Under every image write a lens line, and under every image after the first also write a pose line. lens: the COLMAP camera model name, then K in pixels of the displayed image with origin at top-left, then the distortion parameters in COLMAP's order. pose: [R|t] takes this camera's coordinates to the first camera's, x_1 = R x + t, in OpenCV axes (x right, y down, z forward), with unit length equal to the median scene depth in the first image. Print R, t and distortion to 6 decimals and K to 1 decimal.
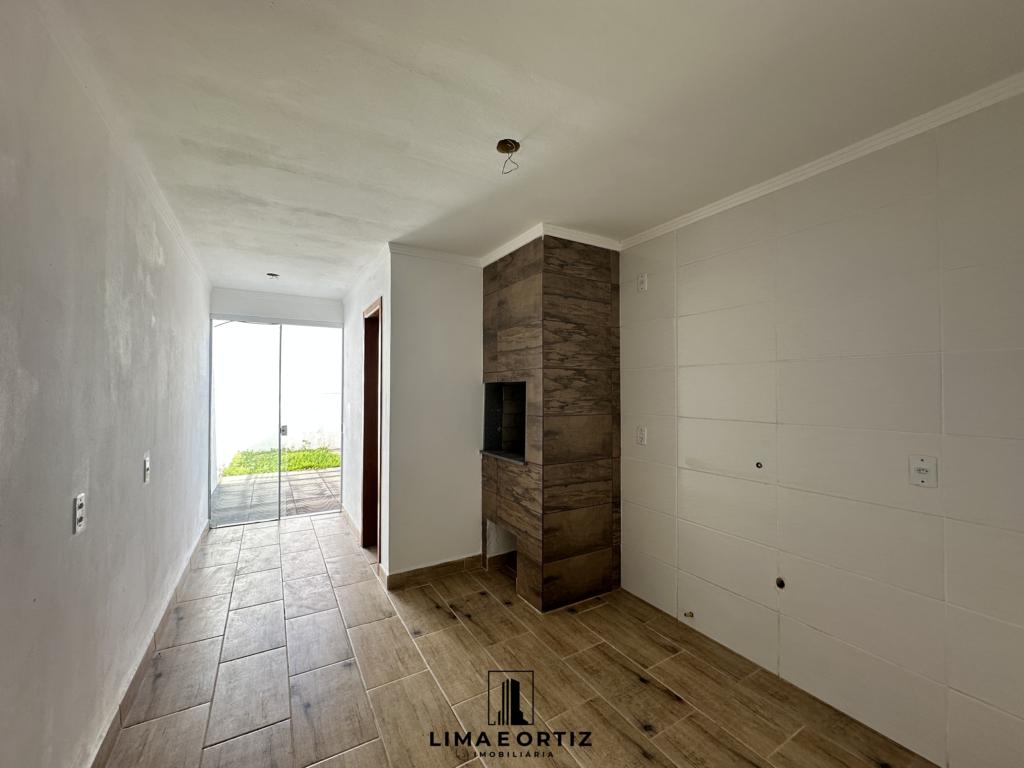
lens RADIAL K [[410.2, 0, 515.6], [0, 410.2, 385.0], [0, 0, 1]] dist [-0.004284, 0.001183]
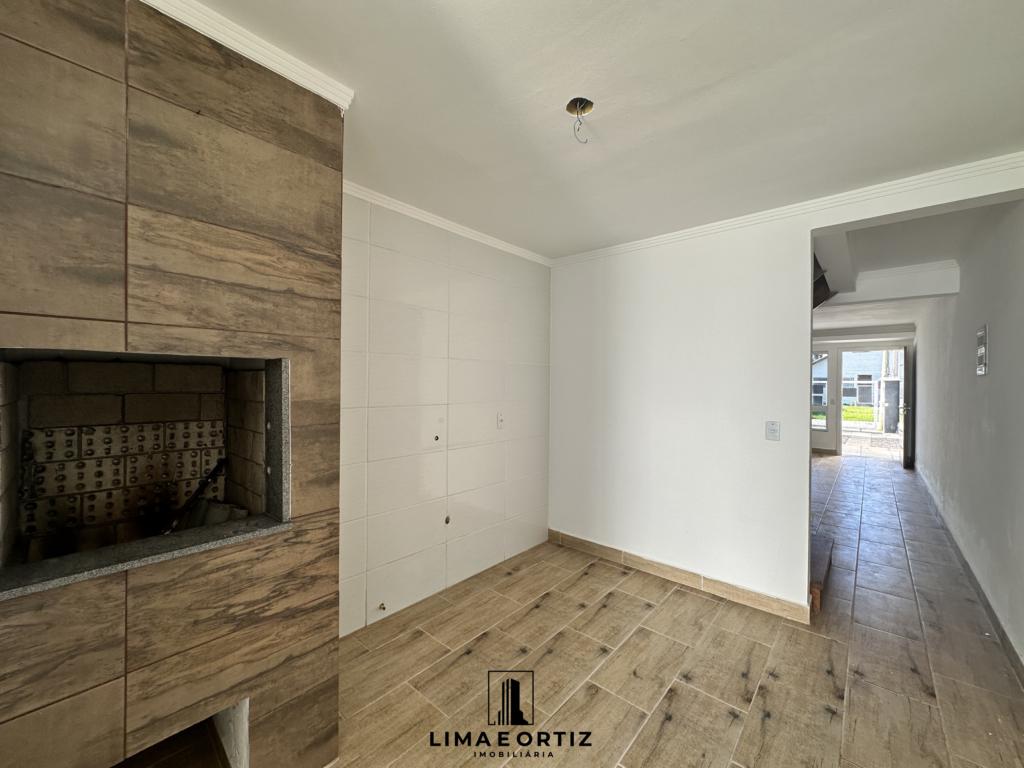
lens RADIAL K [[410.2, 0, 510.3], [0, 410.2, 385.0], [0, 0, 1]] dist [-0.004284, 0.001183]
pose [[-0.300903, -0.010562, 0.953596, -0.630216], [-0.016926, 0.999840, 0.005733, 0.017800], [-0.953505, -0.014415, -0.301034, 1.063289]]
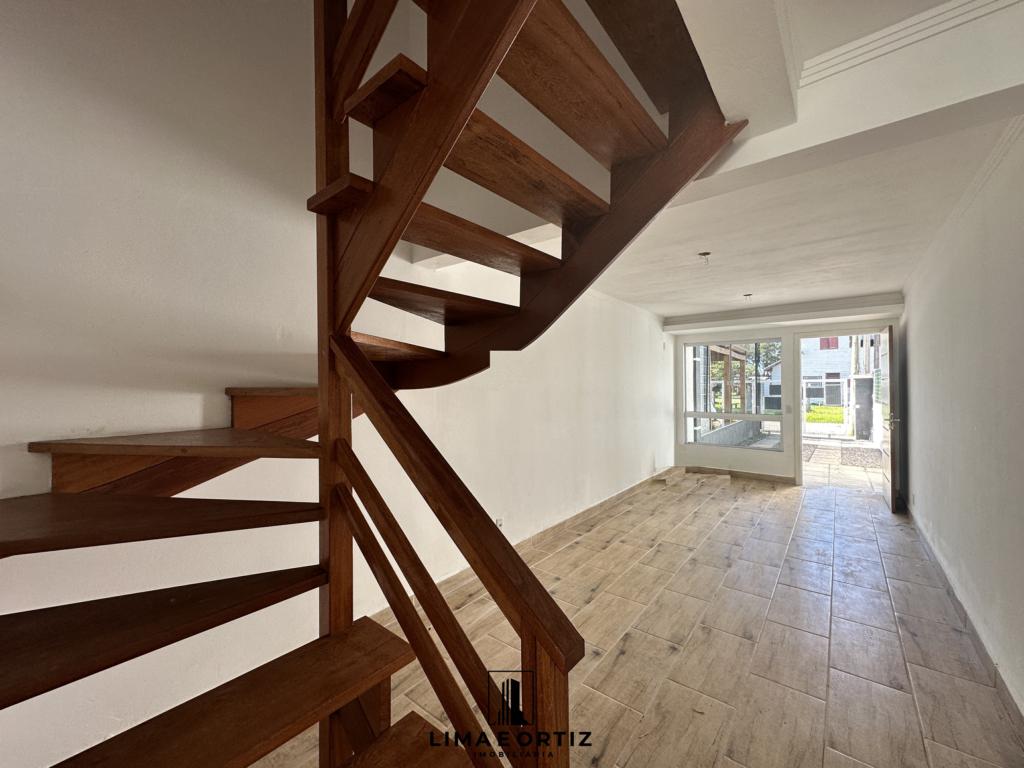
lens RADIAL K [[410.2, 0, 514.7], [0, 410.2, 384.9], [0, 0, 1]] dist [-0.004284, 0.001183]
pose [[-0.350672, 0.005337, 0.936483, 0.154909], [0.001530, 0.999986, -0.005126, -0.005632], [-0.936497, -0.000365, -0.350675, -0.223595]]
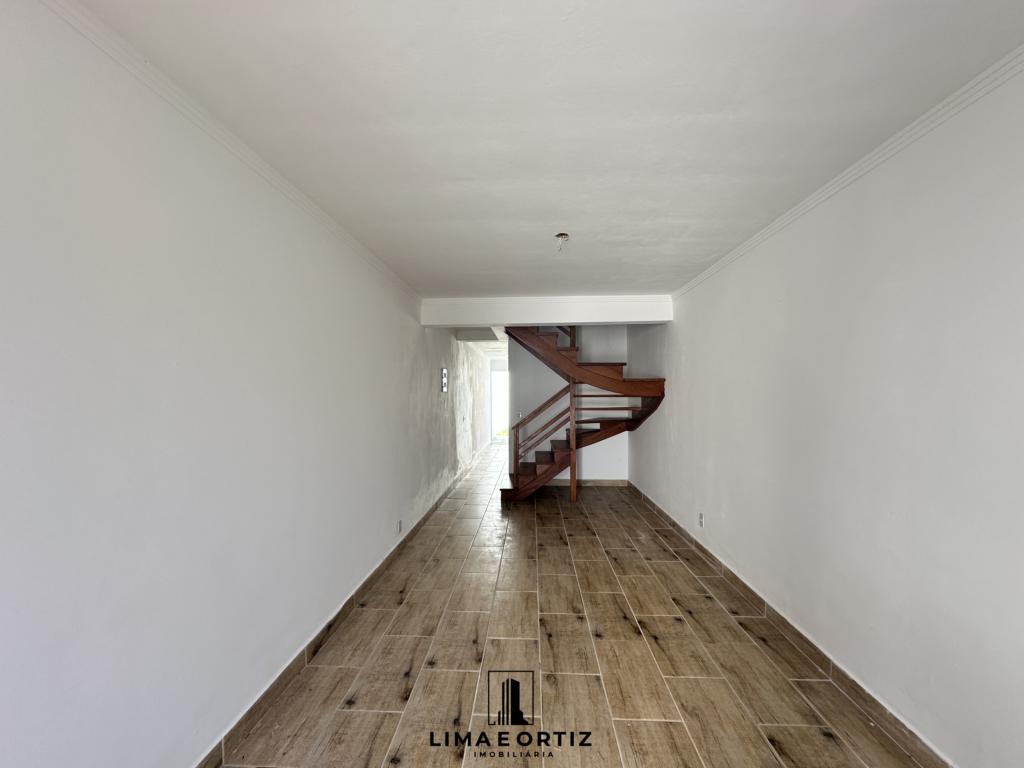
lens RADIAL K [[410.2, 0, 512.1], [0, 410.2, 385.3], [0, 0, 1]] dist [-0.004284, 0.001183]
pose [[0.830194, -0.014424, -0.557288, 0.677948], [0.004540, 0.999807, -0.019114, -0.010057], [0.557456, 0.013338, 0.830099, -0.920244]]
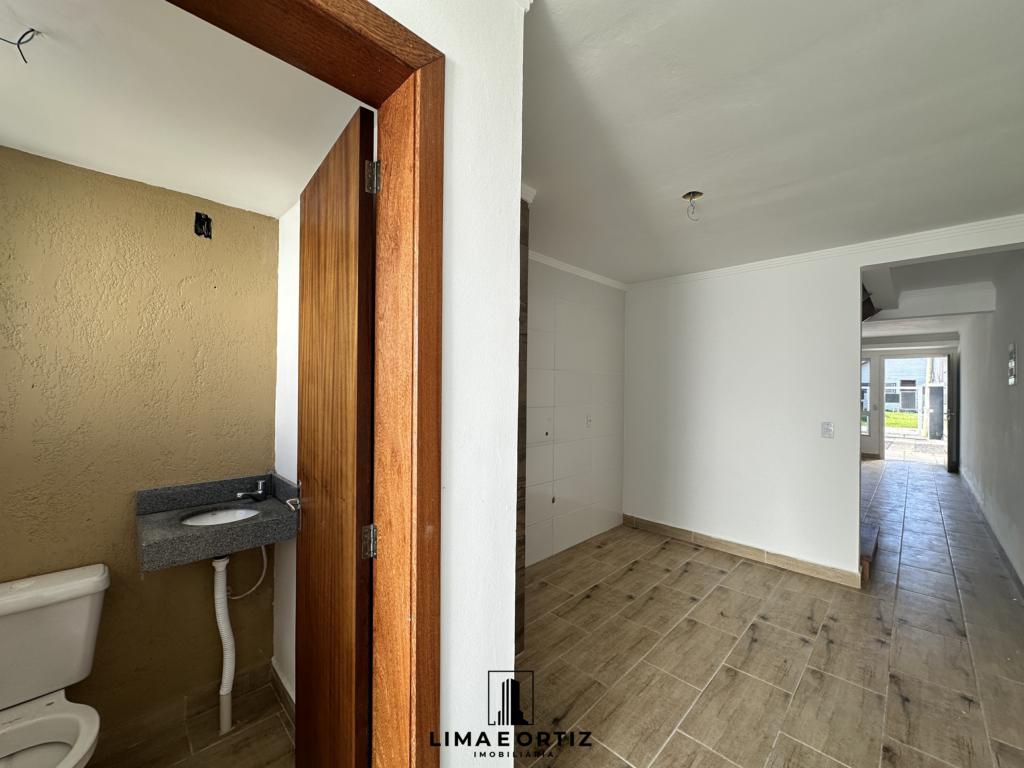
lens RADIAL K [[410.2, 0, 510.6], [0, 410.2, 385.2], [0, 0, 1]] dist [-0.004284, 0.001183]
pose [[-0.245627, -0.002112, 0.969362, -0.837555], [-0.019765, 0.999801, -0.002830, 0.013389], [-0.969163, -0.019854, -0.245620, 1.394783]]
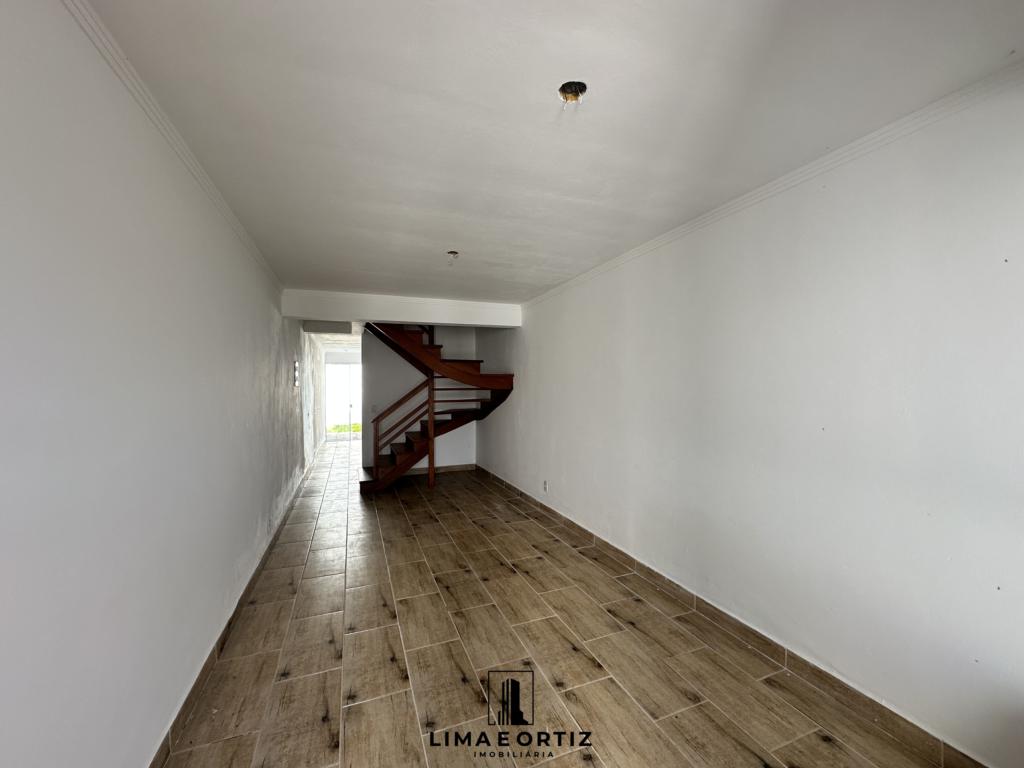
lens RADIAL K [[410.2, 0, 513.0], [0, 410.2, 388.3], [0, 0, 1]] dist [-0.004284, 0.001183]
pose [[0.986124, -0.007311, -0.165852, 0.645695], [0.008388, 0.999948, 0.005796, -0.010087], [0.165801, -0.007107, 0.986134, -1.010183]]
